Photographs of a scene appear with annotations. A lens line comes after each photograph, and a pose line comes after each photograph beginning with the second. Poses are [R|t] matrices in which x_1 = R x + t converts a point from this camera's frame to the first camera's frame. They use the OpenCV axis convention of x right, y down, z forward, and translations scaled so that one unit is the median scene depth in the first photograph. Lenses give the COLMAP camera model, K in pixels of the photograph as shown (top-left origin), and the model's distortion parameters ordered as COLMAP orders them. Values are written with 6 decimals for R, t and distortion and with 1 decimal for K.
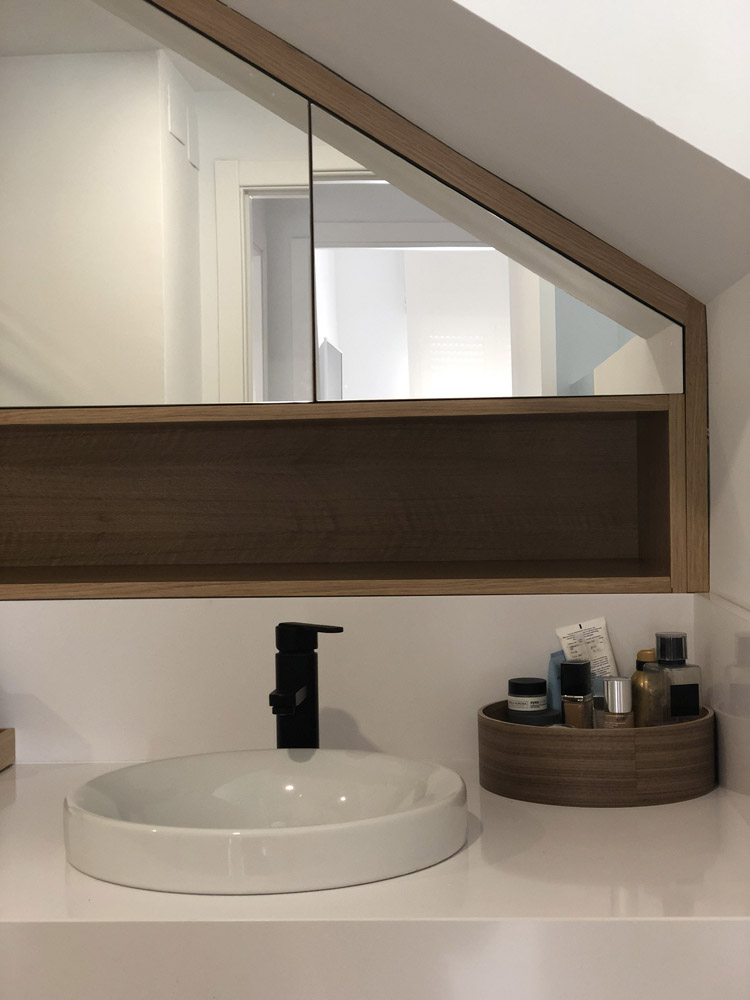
lens RADIAL K [[1538.4, 0, 374.7], [0, 1538.4, 504.2], [0, 0, 1]] dist [0.129612, 0.000000]
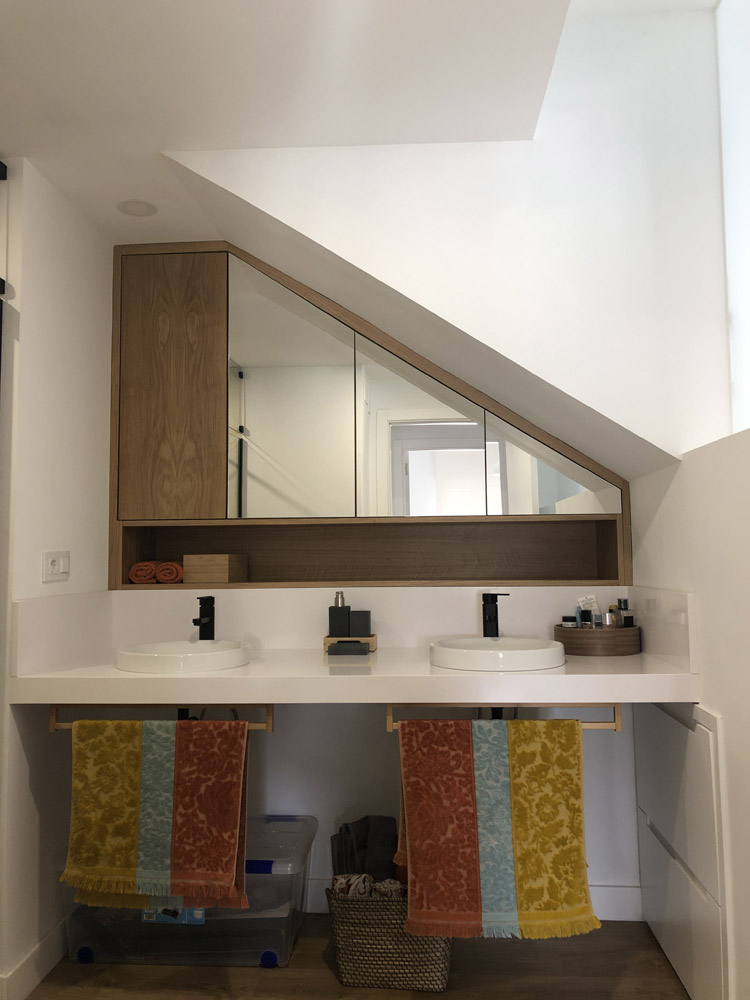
lens RADIAL K [[820.7, 0, 374.8], [0, 820.7, 492.2], [0, 0, 1]] dist [0.004872, -0.007209]
pose [[0.999864, 0.007645, -0.014629, -0.227755], [-0.009001, 0.995433, -0.095037, 0.035099], [0.013836, 0.095156, 0.995366, -0.489188]]
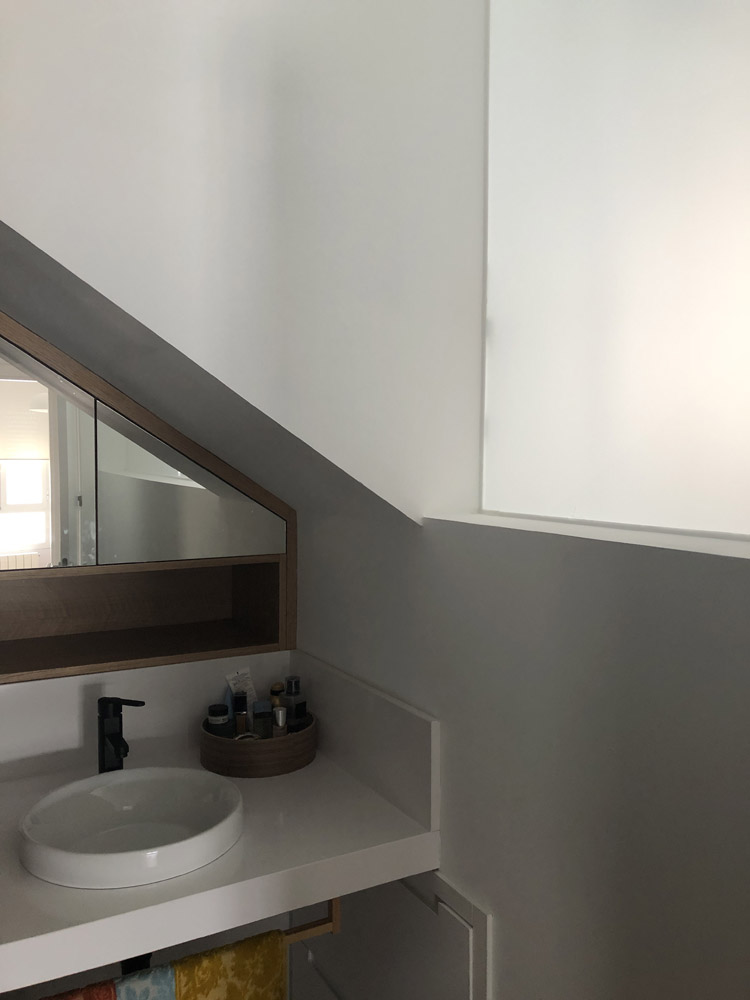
lens RADIAL K [[820.7, 0, 364.5], [0, 820.7, 468.9], [0, 0, 1]] dist [0.004872, -0.007209]
pose [[0.847385, 0.004546, 0.530959, -0.294464], [-0.006325, 0.999979, 0.001533, -0.188412], [-0.530941, -0.004658, 0.847396, 0.023092]]
